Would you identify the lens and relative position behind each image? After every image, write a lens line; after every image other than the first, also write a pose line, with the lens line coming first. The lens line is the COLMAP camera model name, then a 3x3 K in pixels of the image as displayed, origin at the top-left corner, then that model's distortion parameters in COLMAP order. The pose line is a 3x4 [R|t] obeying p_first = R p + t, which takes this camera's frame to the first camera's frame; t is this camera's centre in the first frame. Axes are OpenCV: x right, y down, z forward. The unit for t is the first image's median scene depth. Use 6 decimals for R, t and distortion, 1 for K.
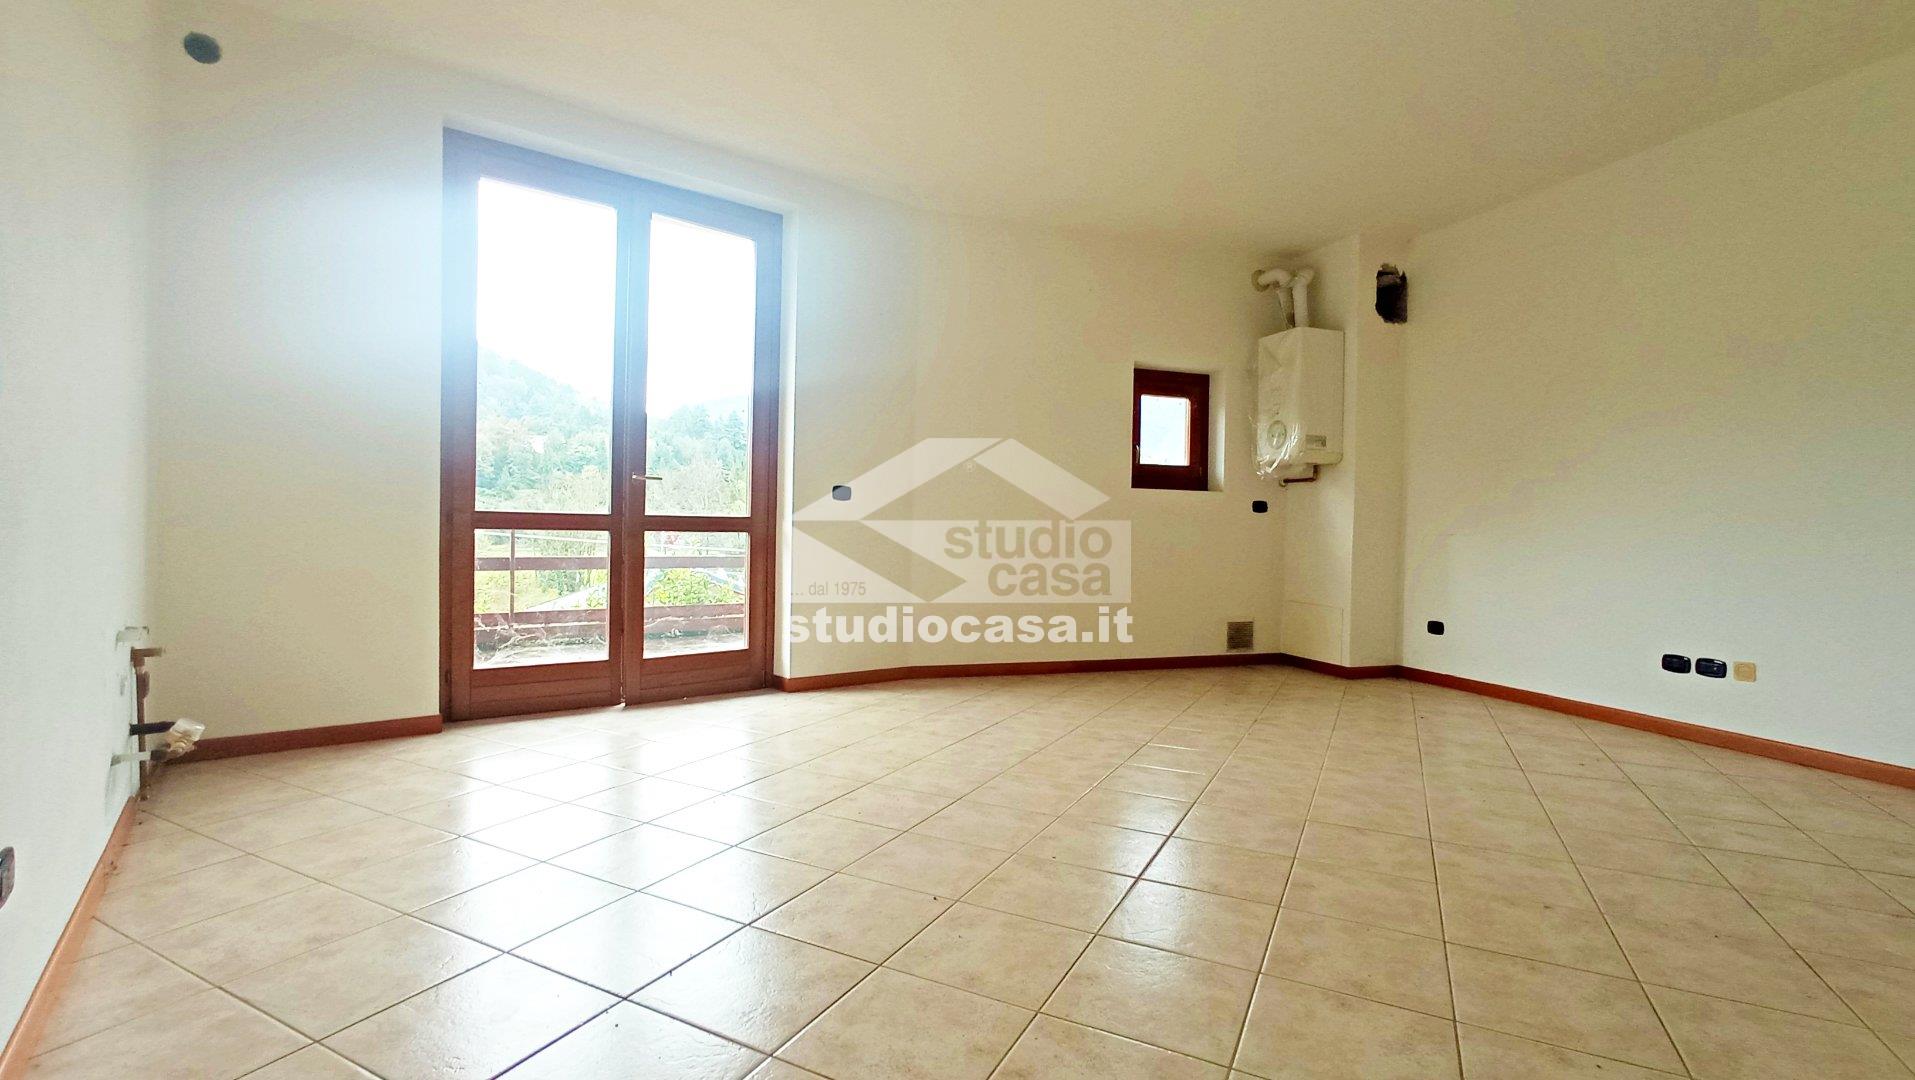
lens RADIAL K [[866.9, 0, 968.2], [0, 866.9, 526.2], [0, 0, 1]] dist [-0.057947, 0.028170]
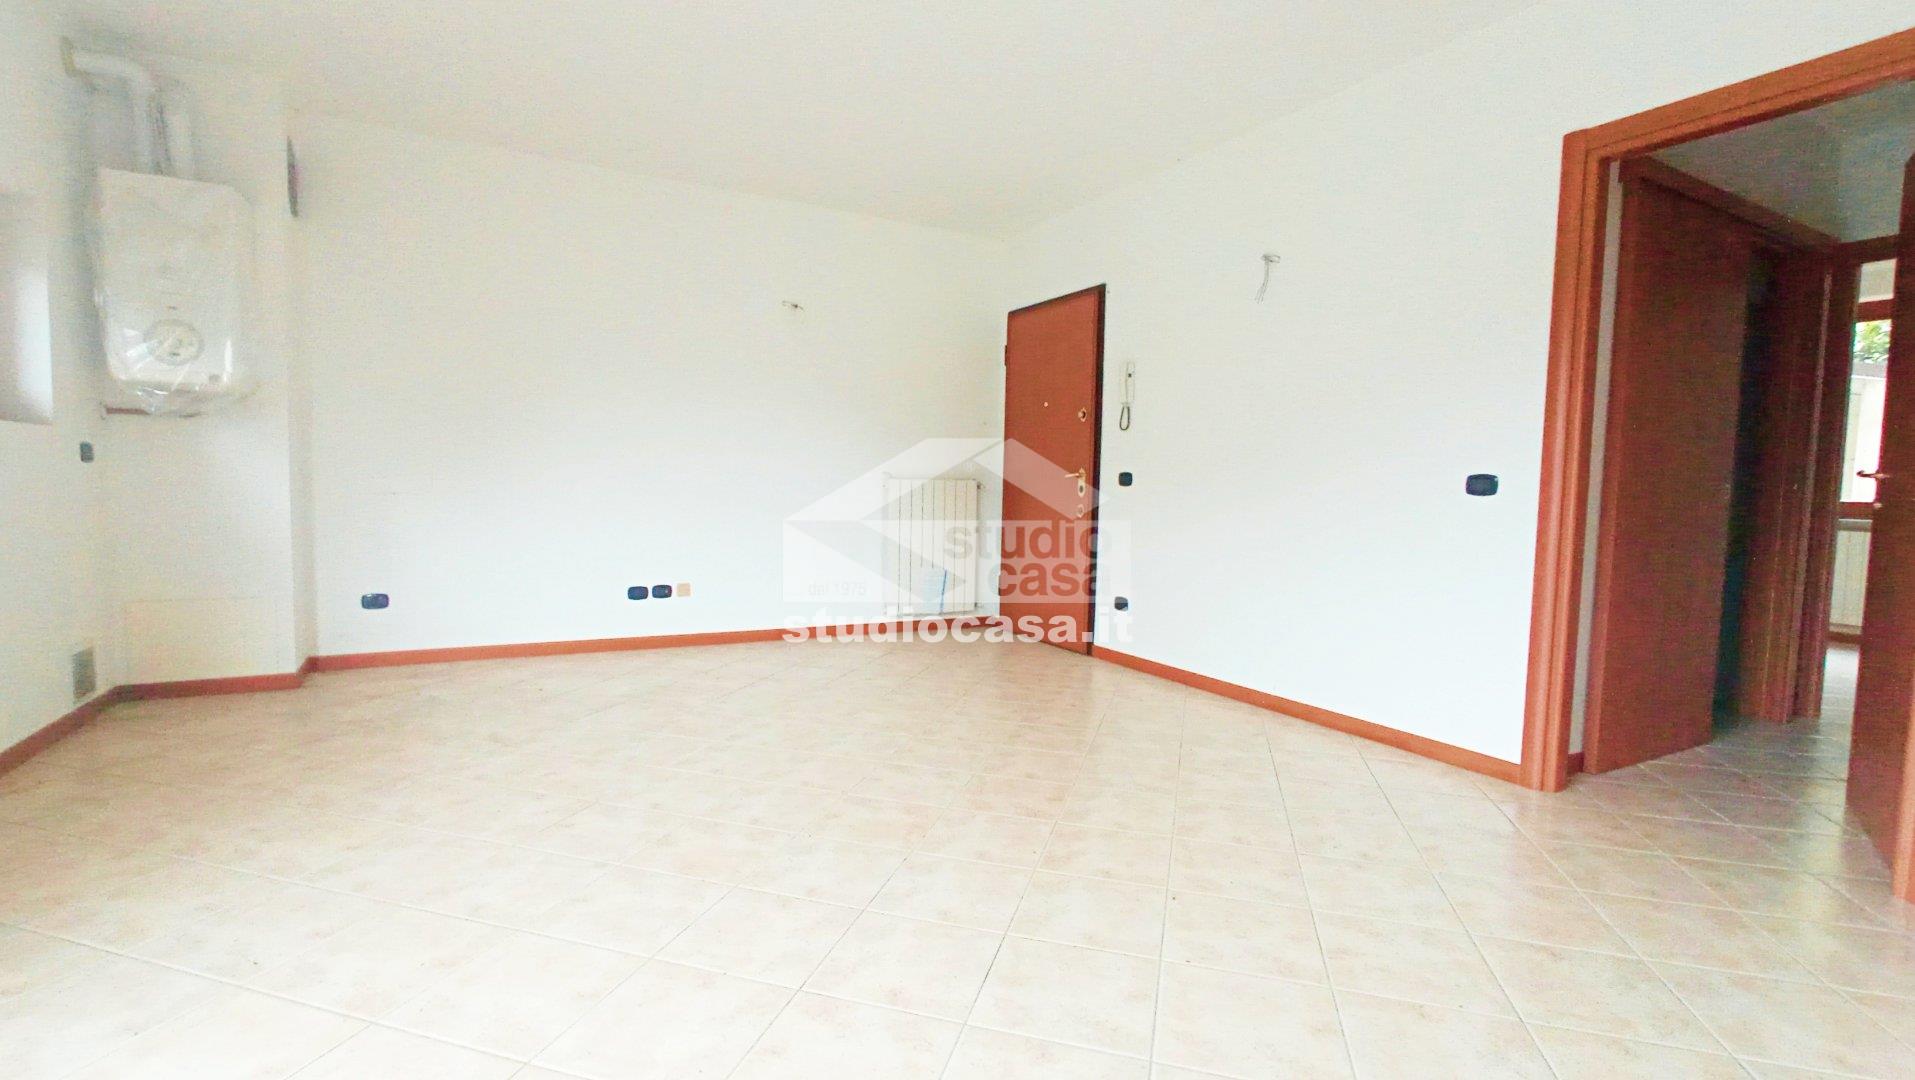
lens RADIAL K [[866.9, 0, 968.2], [0, 866.9, 526.2], [0, 0, 1]] dist [-0.057947, 0.028170]
pose [[-0.173714, -0.074546, 0.981971, -0.433242], [-0.023259, 0.997163, 0.071585, -0.035073], [-0.984521, -0.010404, -0.174955, 0.631768]]
